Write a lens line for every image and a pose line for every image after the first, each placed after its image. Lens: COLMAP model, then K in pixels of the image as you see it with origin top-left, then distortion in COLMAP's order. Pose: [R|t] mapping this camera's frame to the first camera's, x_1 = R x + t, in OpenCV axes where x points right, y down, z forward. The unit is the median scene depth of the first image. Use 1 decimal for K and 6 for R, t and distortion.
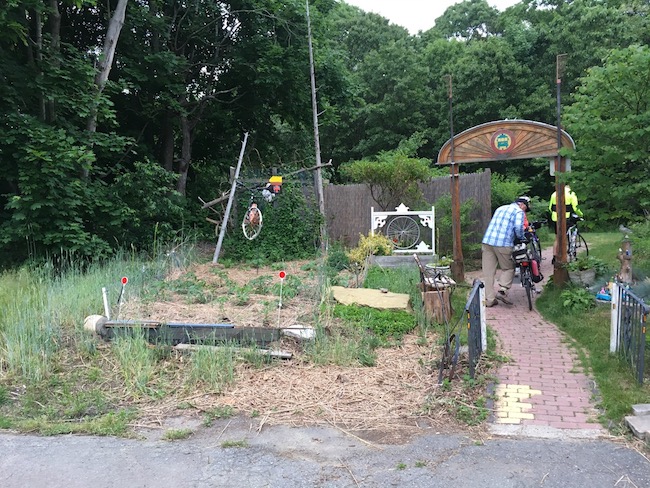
lens RADIAL K [[553.5, 0, 324.9], [0, 553.5, 246.3], [0, 0, 1]] dist [0.090615, -0.126524]
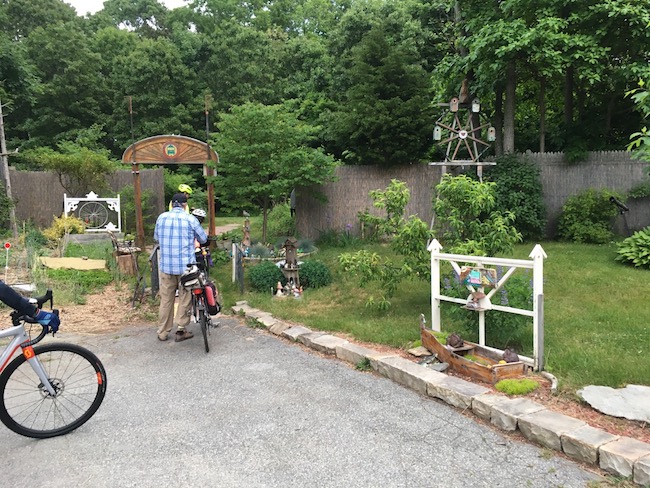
lens RADIAL K [[553.5, 0, 324.9], [0, 553.5, 246.3], [0, 0, 1]] dist [0.090615, -0.126524]
pose [[0.844524, -0.026080, 0.534882, -0.080681], [0.011450, 0.999464, 0.030654, 0.010646], [-0.535395, -0.019764, 0.844371, -0.286429]]
